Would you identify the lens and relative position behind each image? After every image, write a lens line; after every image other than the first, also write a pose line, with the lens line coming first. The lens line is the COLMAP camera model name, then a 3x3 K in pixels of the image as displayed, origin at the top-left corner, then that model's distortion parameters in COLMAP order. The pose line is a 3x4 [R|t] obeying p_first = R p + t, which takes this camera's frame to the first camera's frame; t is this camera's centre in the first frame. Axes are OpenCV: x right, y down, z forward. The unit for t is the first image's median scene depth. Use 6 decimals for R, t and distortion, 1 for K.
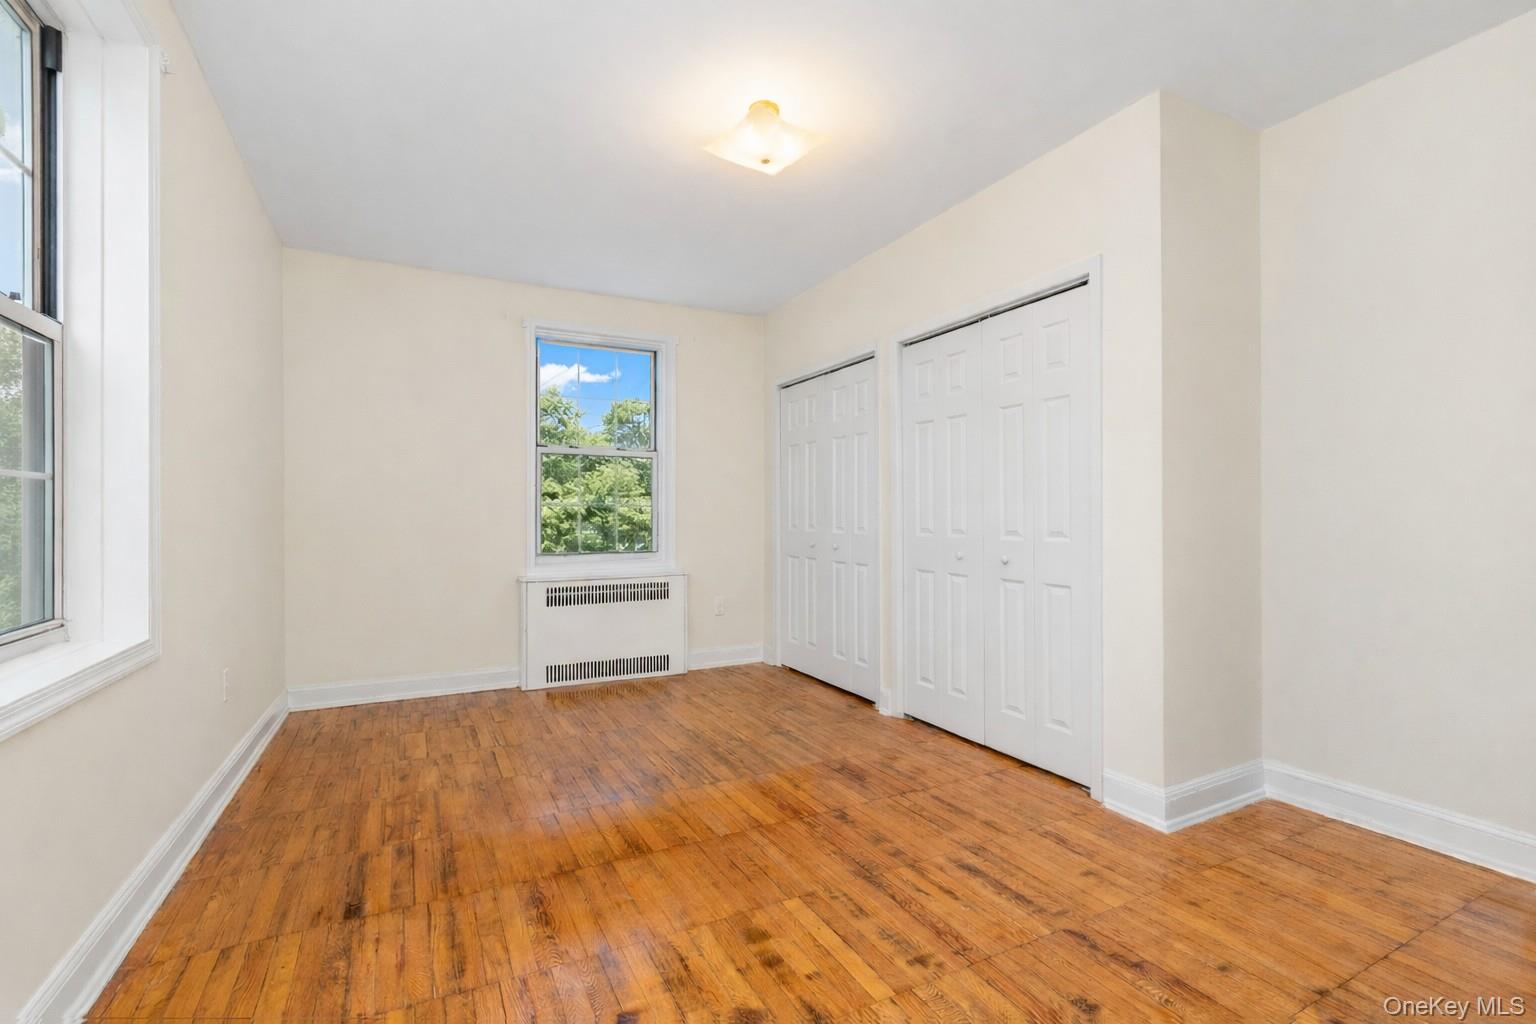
lens RADIAL K [[698.6, 0, 765.3], [0, 698.6, 516.2], [0, 0, 1]] dist [0.002672, -0.000474]
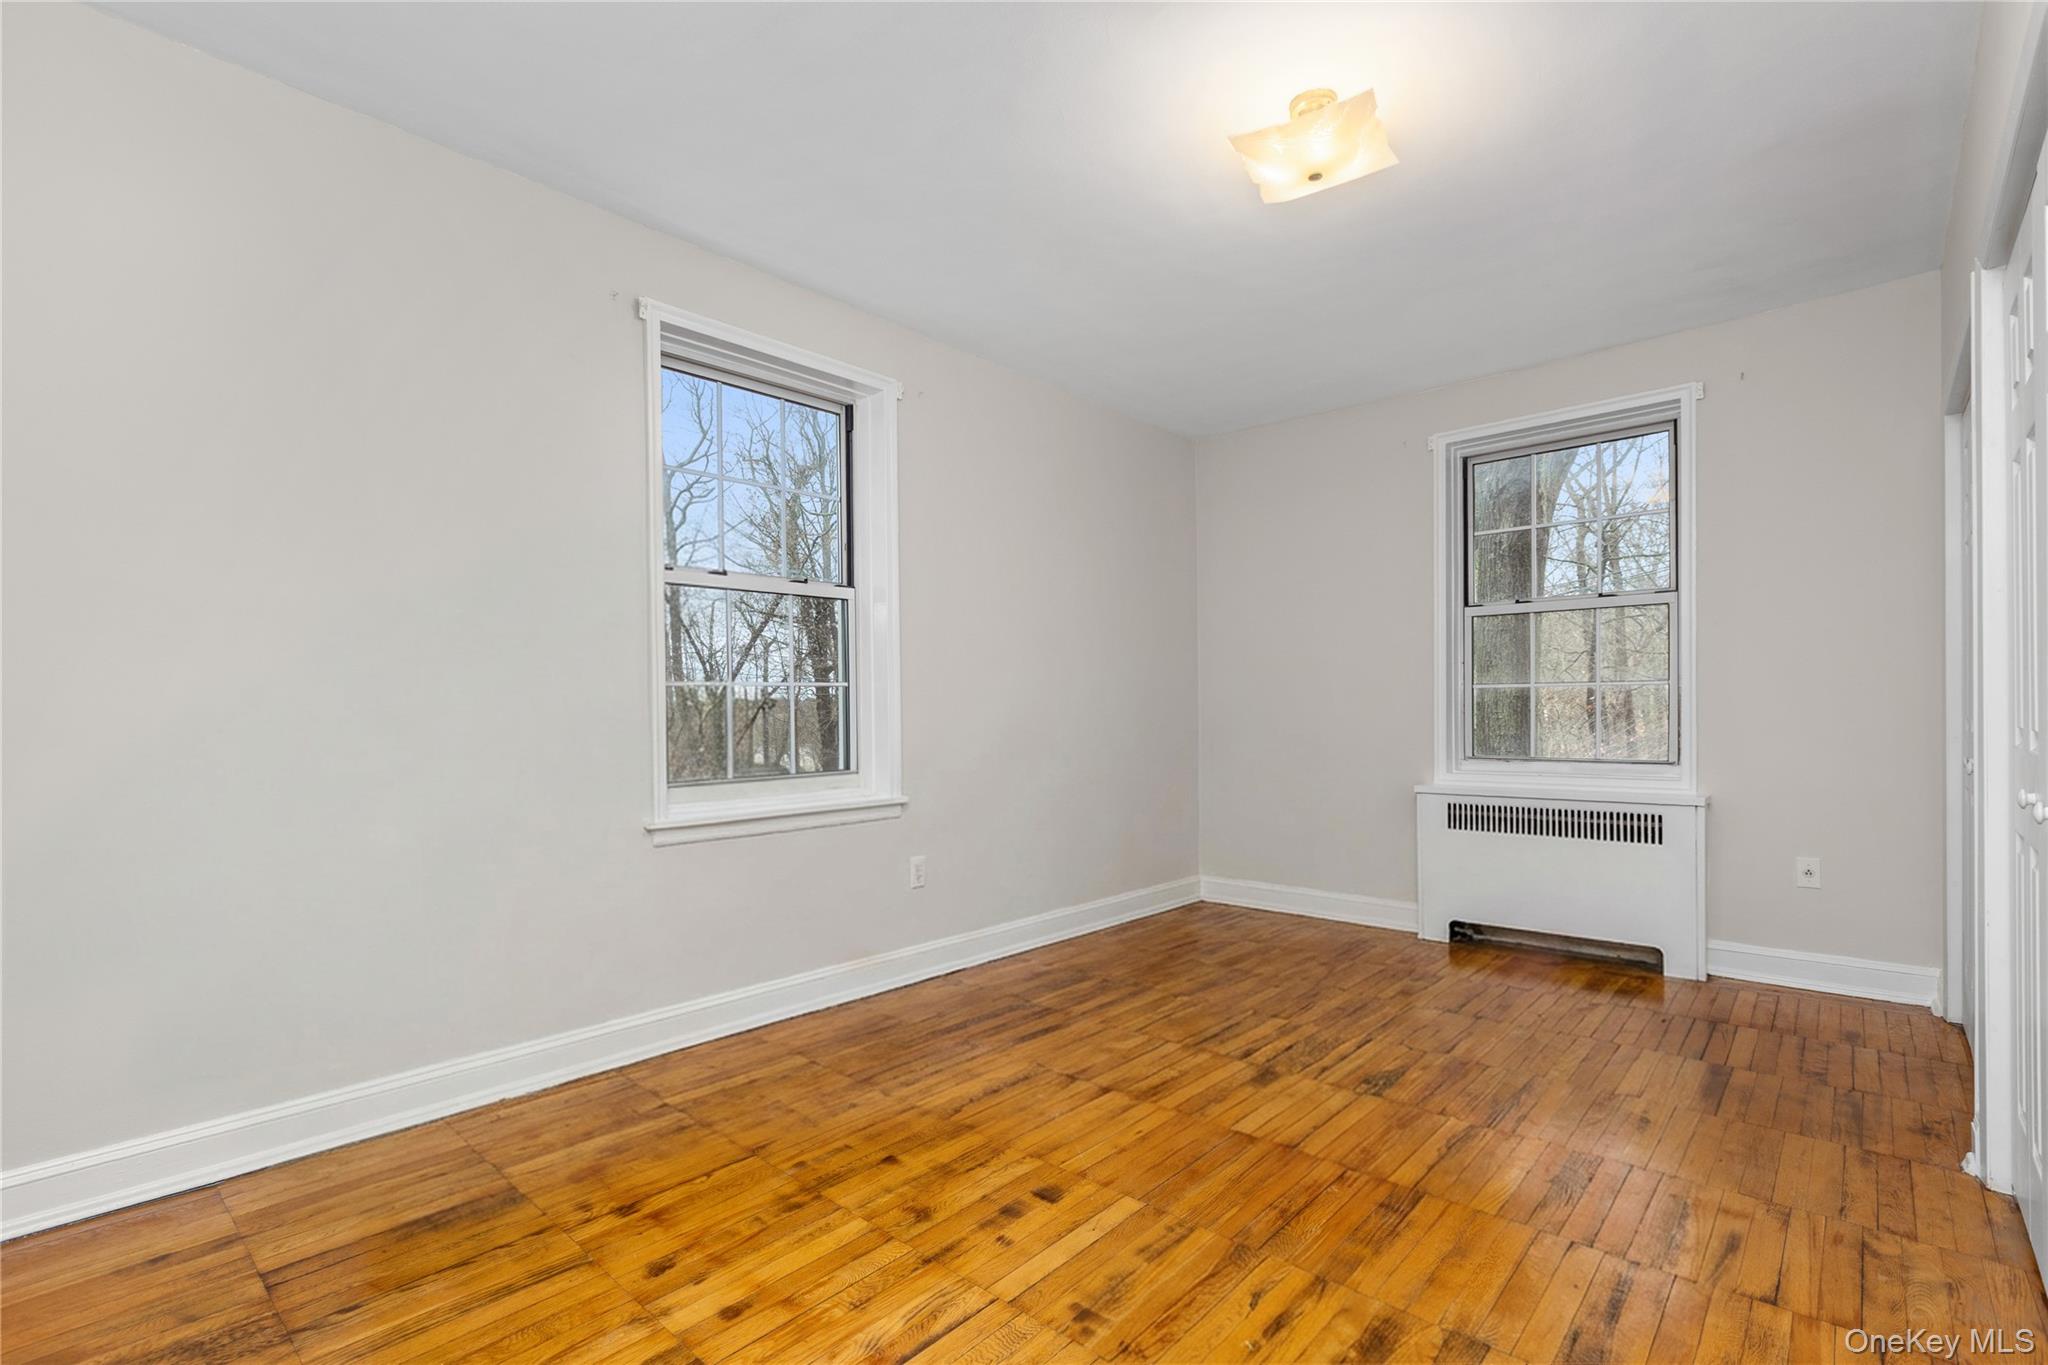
lens RADIAL K [[931.5, 0, 1016.6], [0, 931.5, 698.9], [0, 0, 1]] dist [0.002672, -0.000474]
pose [[0.353242, -0.009230, -0.935486, 0.925043], [0.008671, 0.999941, -0.006591, -0.006901], [0.935492, -0.005783, 0.353302, 0.484592]]
